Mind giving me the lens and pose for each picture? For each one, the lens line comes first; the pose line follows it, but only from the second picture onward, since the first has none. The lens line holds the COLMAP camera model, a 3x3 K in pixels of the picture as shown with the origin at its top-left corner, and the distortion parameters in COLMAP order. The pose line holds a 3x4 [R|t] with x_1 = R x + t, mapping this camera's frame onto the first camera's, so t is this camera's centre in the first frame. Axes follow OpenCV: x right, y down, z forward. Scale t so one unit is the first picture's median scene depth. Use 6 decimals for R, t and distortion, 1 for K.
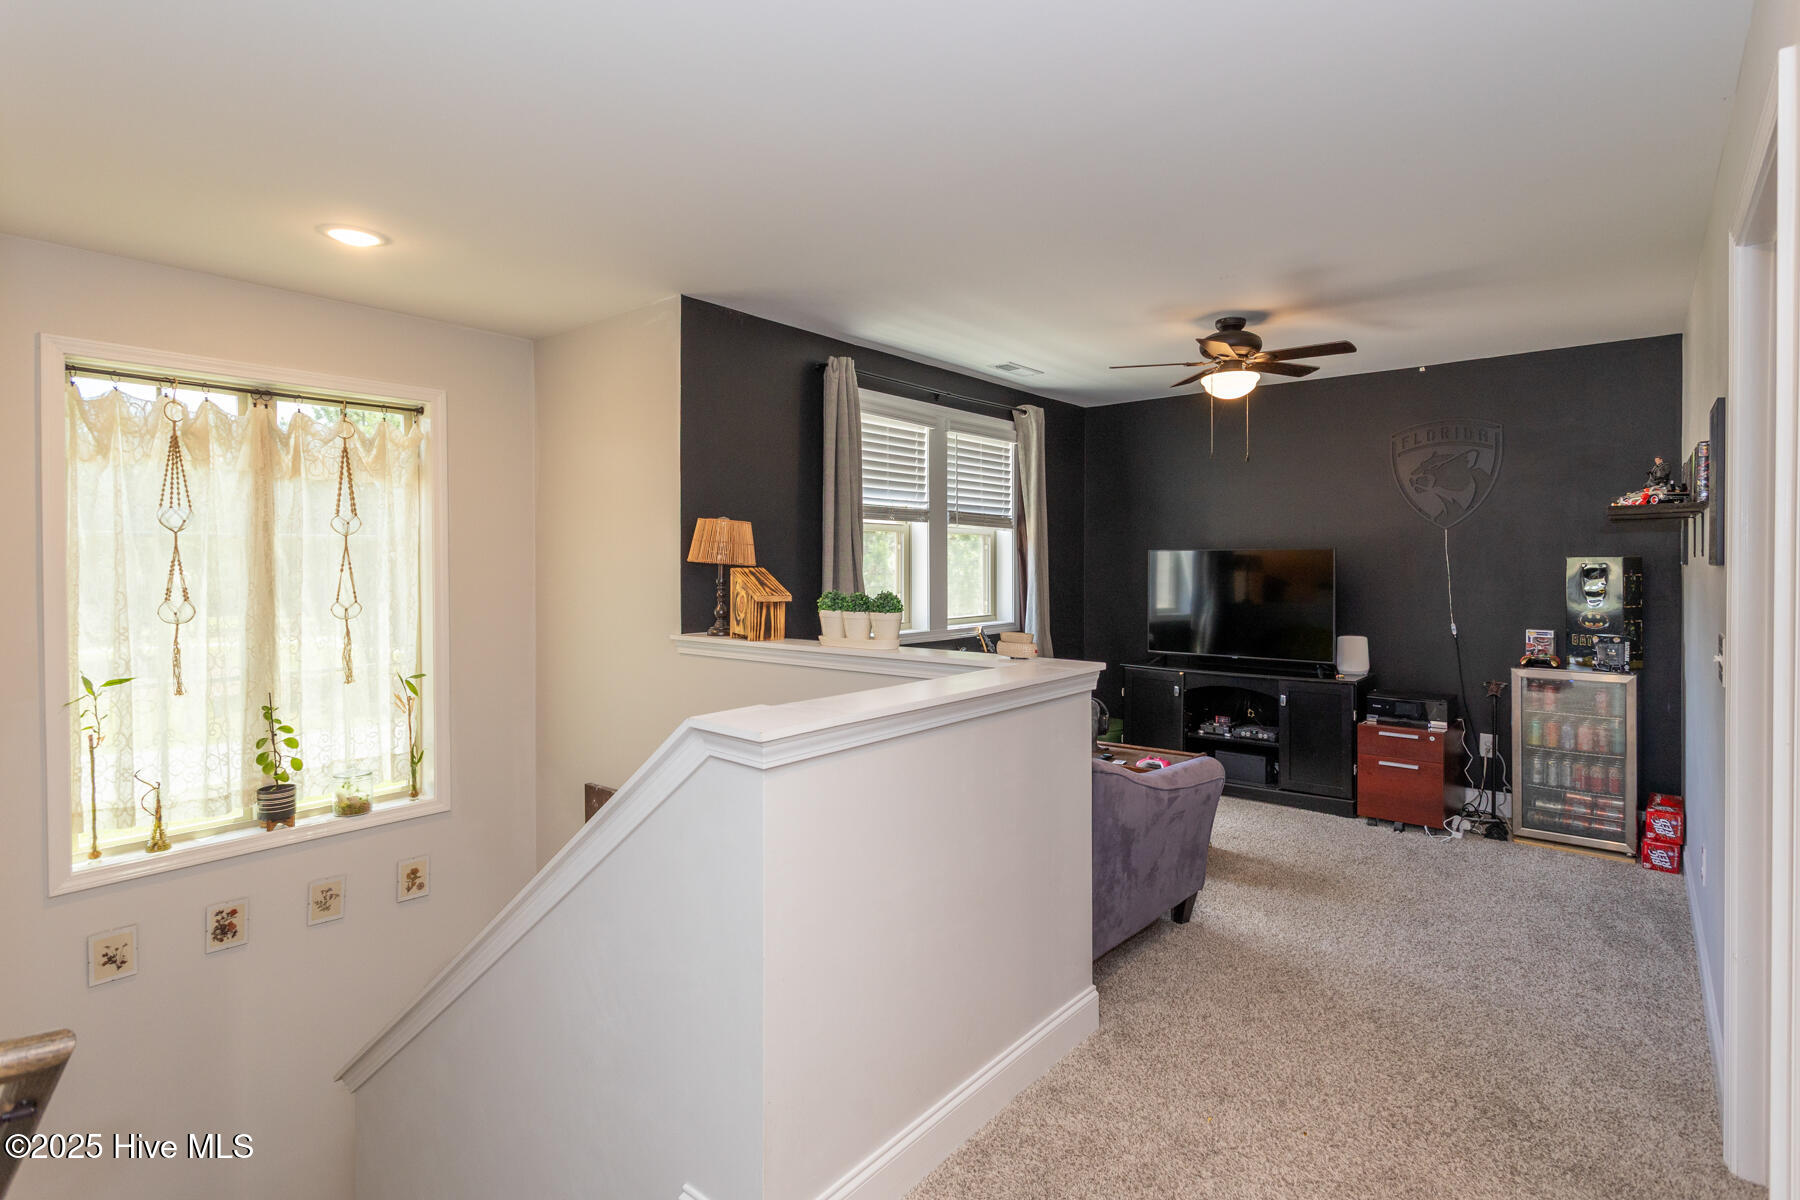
lens RADIAL K [[863.2, 0, 945.4], [0, 863.2, 569.4], [0, 0, 1]] dist [-0.001316, -0.000008]
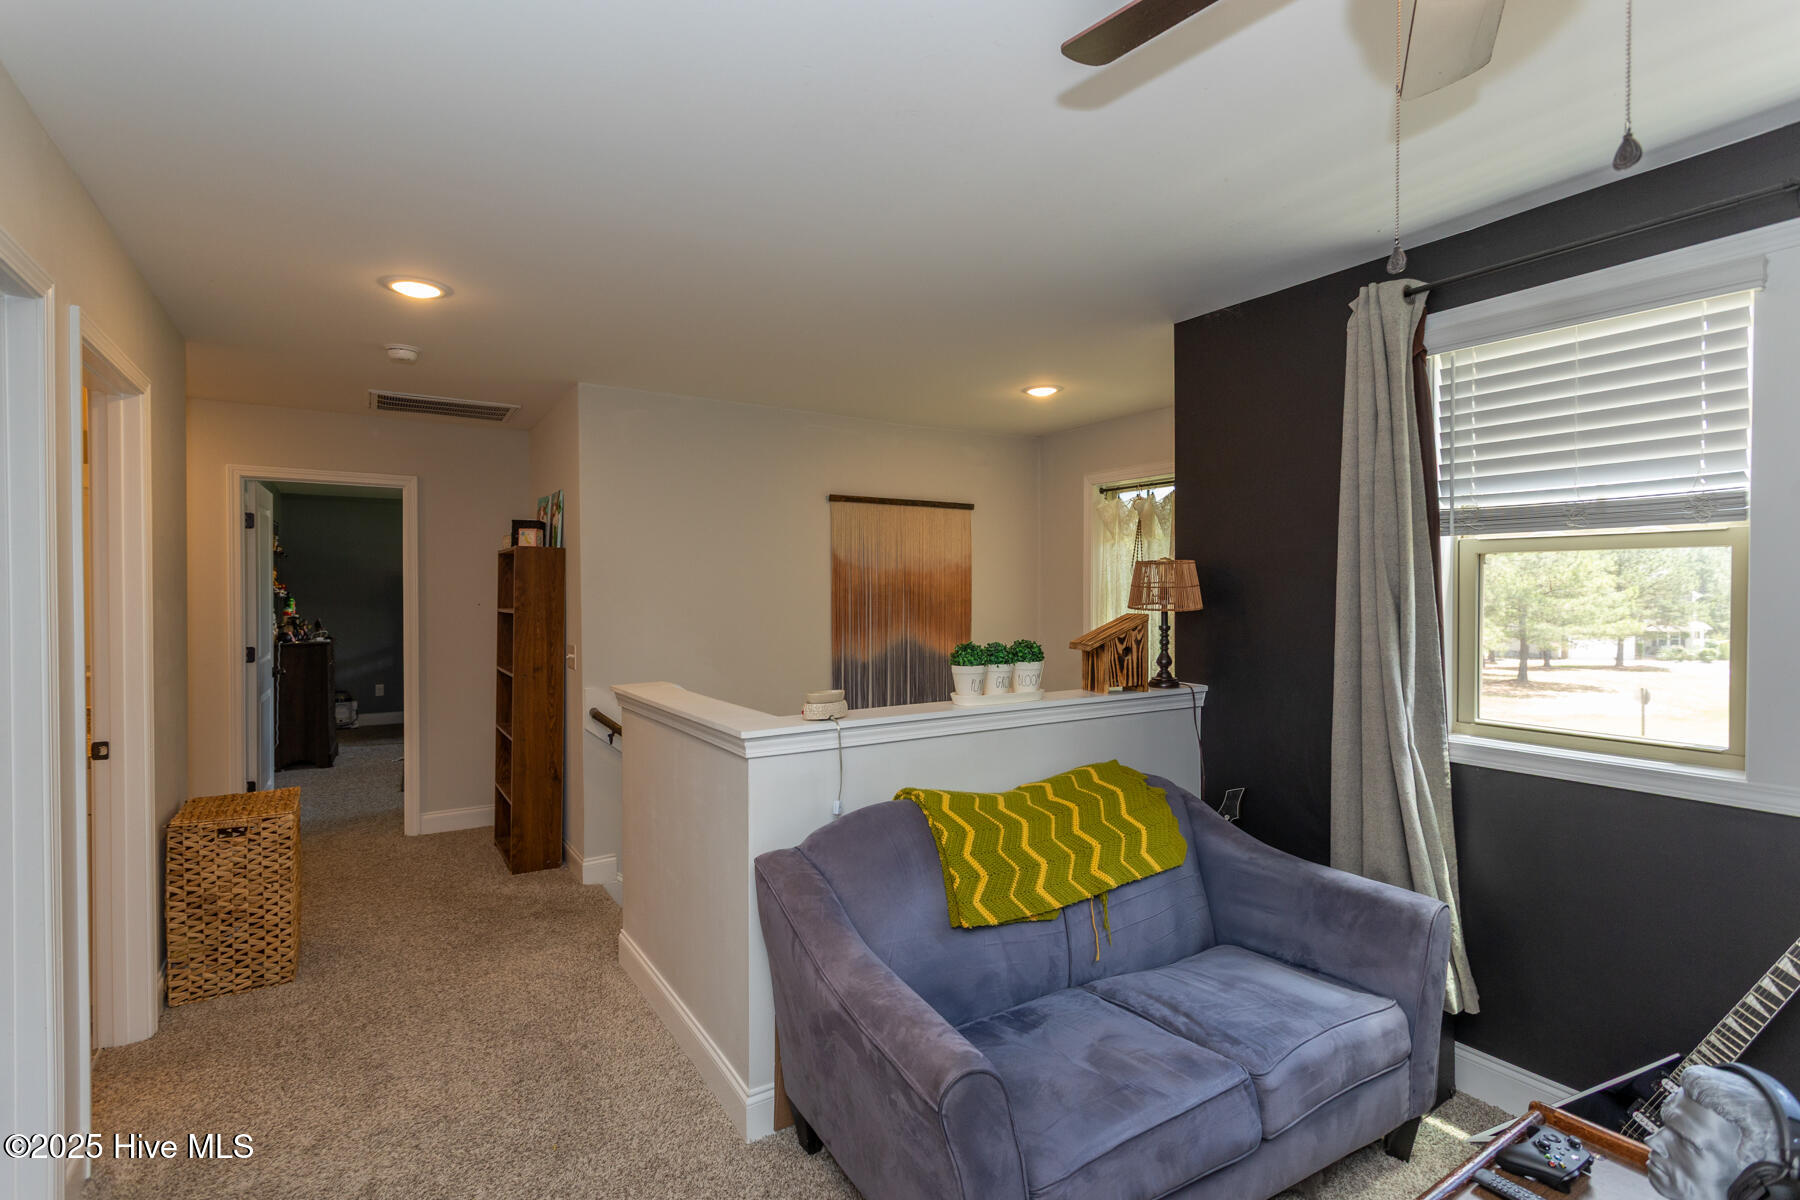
lens RADIAL K [[829.6, 0, 902.0], [0, 829.6, 592.3], [0, 0, 1]] dist [-0.000635, 0.000653]
pose [[-0.315348, 0.002996, -0.948971, 0.504652], [-0.009114, 0.999939, 0.006185, -0.019647], [0.948932, 0.010599, -0.315301, 0.771023]]
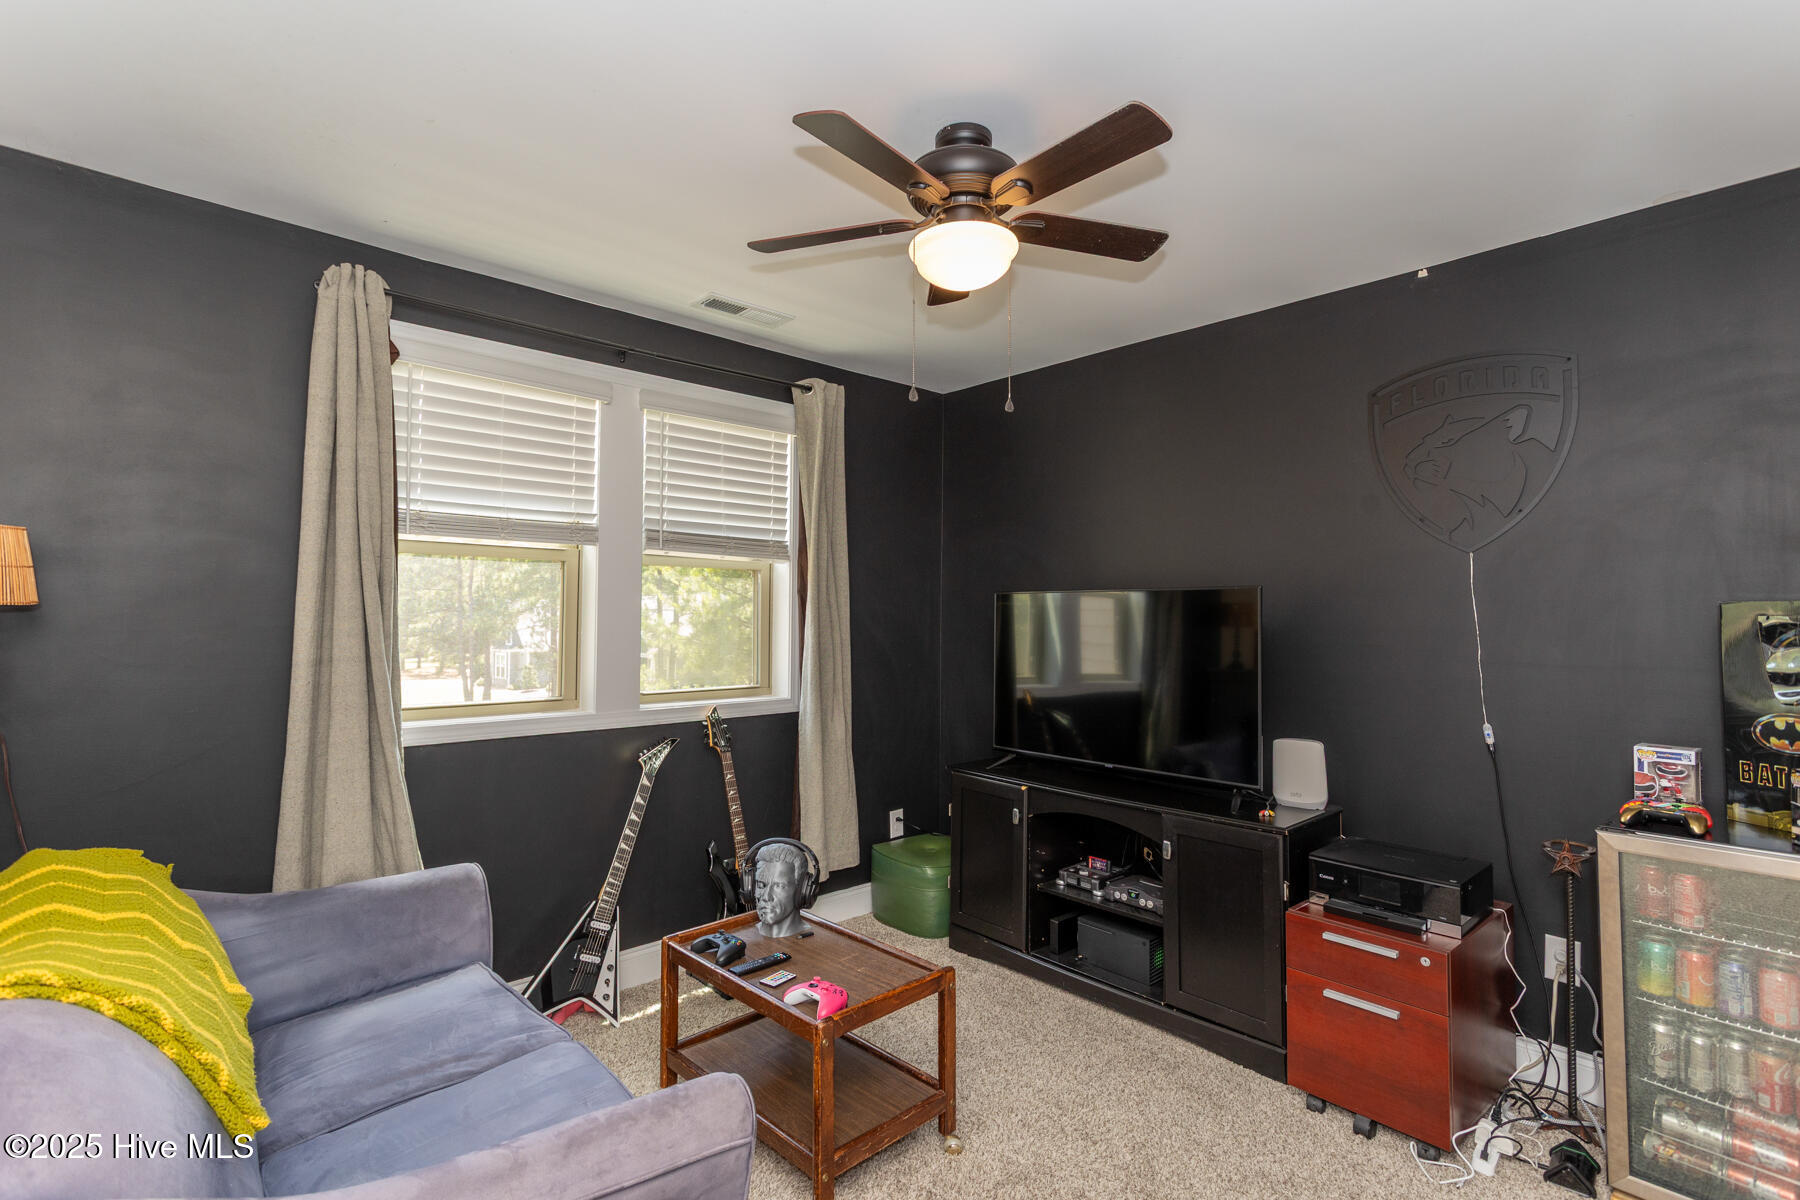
lens RADIAL K [[829.6, 0, 902.0], [0, 829.6, 592.3], [0, 0, 1]] dist [-0.000635, 0.000653]
pose [[0.988235, 0.001872, -0.152934, 0.314366], [-0.007493, 0.999317, -0.036184, 0.001196], [0.152762, 0.036904, 0.987574, 0.438100]]
